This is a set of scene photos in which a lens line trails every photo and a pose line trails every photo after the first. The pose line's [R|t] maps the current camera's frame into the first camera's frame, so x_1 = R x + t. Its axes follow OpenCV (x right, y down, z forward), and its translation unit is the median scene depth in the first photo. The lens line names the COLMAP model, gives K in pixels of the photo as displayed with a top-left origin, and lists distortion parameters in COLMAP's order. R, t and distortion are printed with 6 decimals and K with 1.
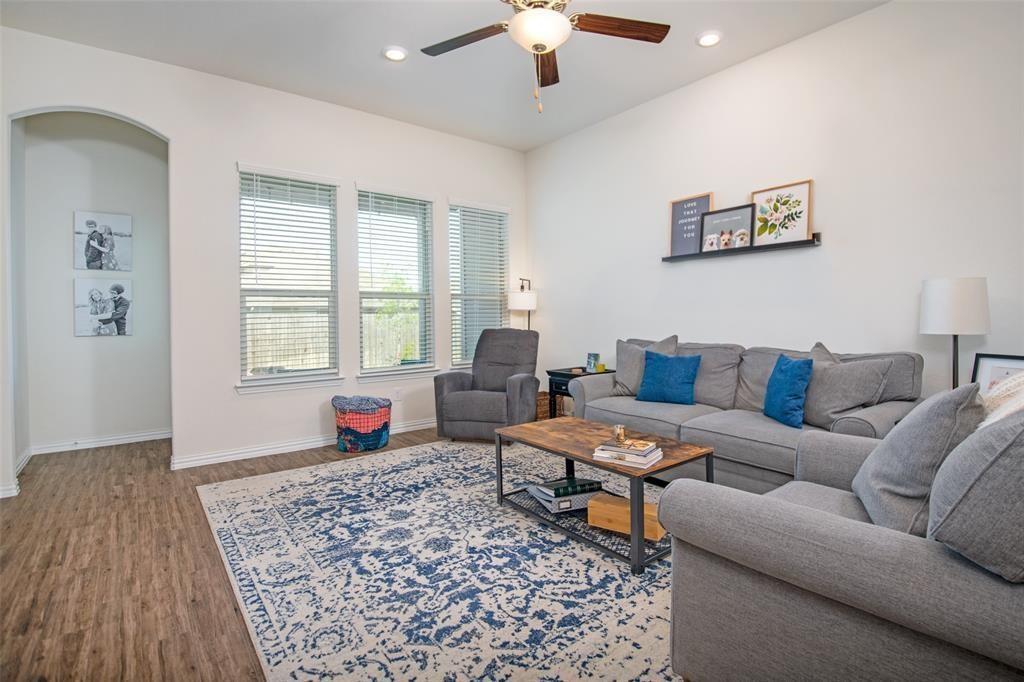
lens RADIAL K [[489.5, 0, 530.0], [0, 489.5, 317.3], [0, 0, 1]] dist [0.003433, -0.023463]
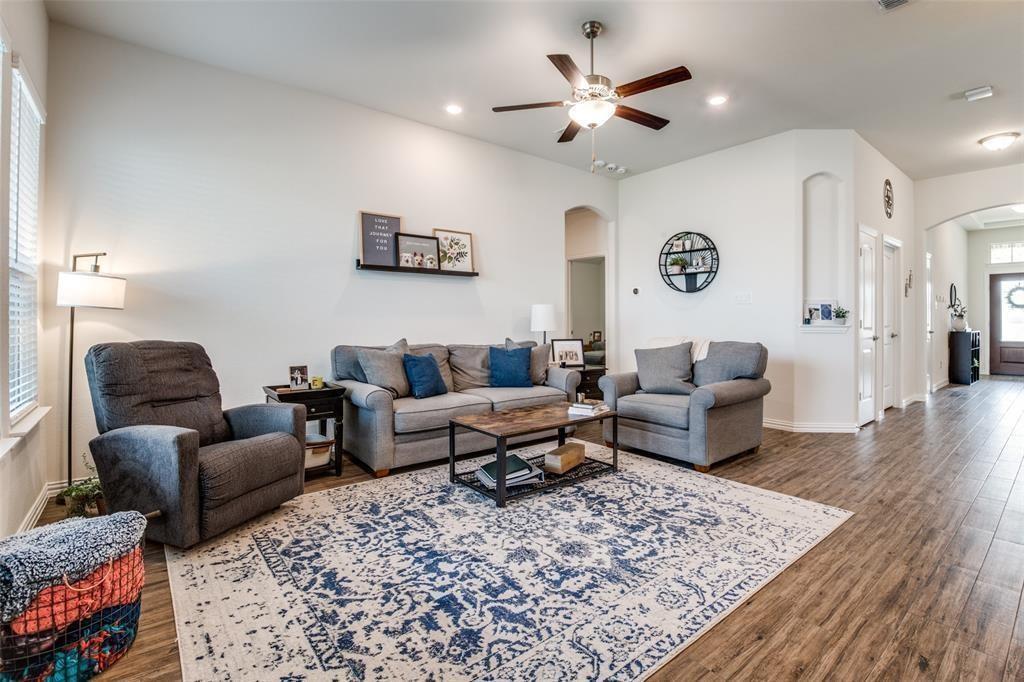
lens RADIAL K [[479.5, 0, 524.8], [0, 479.5, 318.4], [0, 0, 1]] dist [0.008302, -0.022032]
pose [[-0.012010, 0.014662, 0.999820, -1.294352], [0.001700, 0.999891, -0.014642, 0.010710], [-0.999926, 0.001524, -0.012034, 1.184800]]
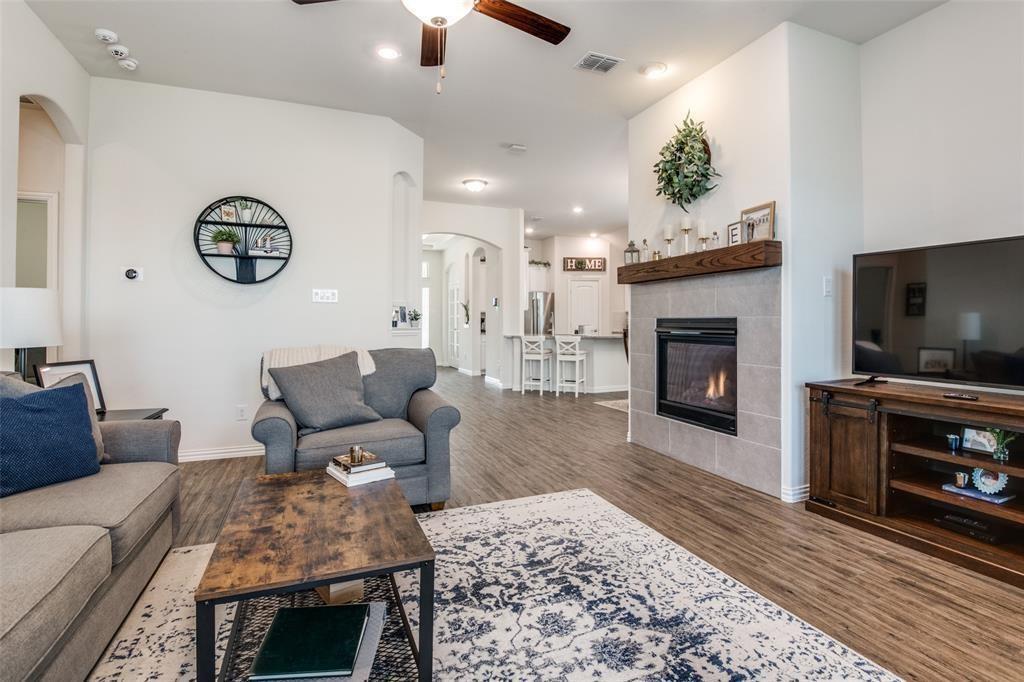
lens RADIAL K [[513.3, 0, 544.1], [0, 513.3, 318.9], [0, 0, 1]] dist [0.000804, -0.026762]
pose [[-0.969160, 0.013079, 0.246084, -0.378662], [0.011342, 0.999900, -0.008475, -0.000309], [-0.246170, -0.005423, -0.969211, 1.812719]]
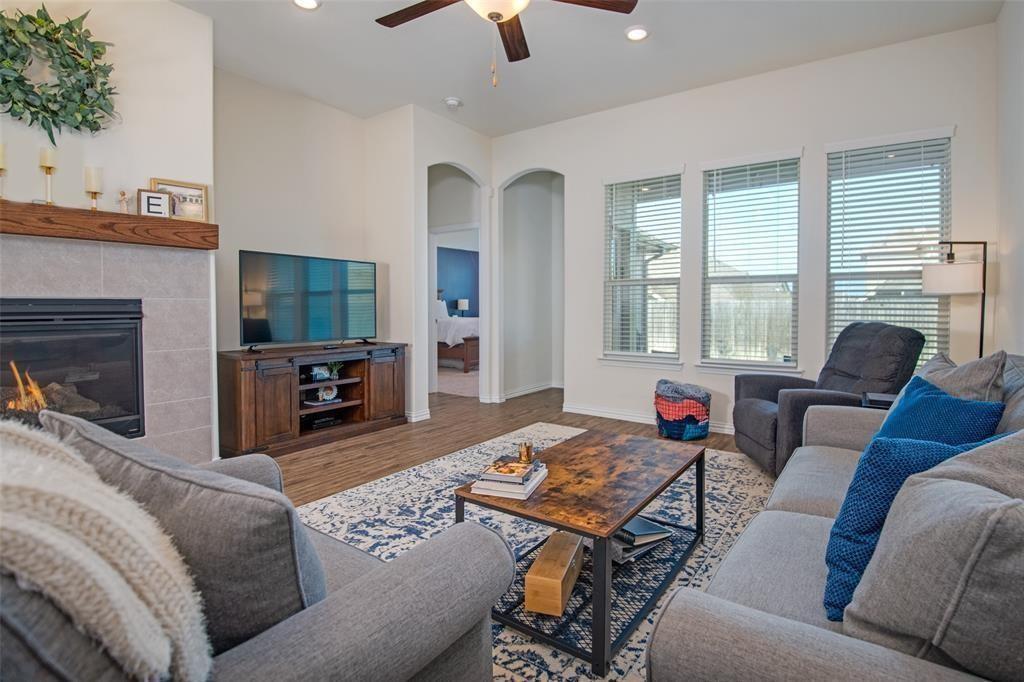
lens RADIAL K [[489.5, 0, 530.0], [0, 489.5, 317.3], [0, 0, 1]] dist [0.003433, -0.023463]
pose [[0.292938, 0.031866, -0.955600, 0.928767], [-0.003746, 0.999475, 0.032181, -0.007159], [0.956124, -0.005848, 0.292904, 0.772742]]
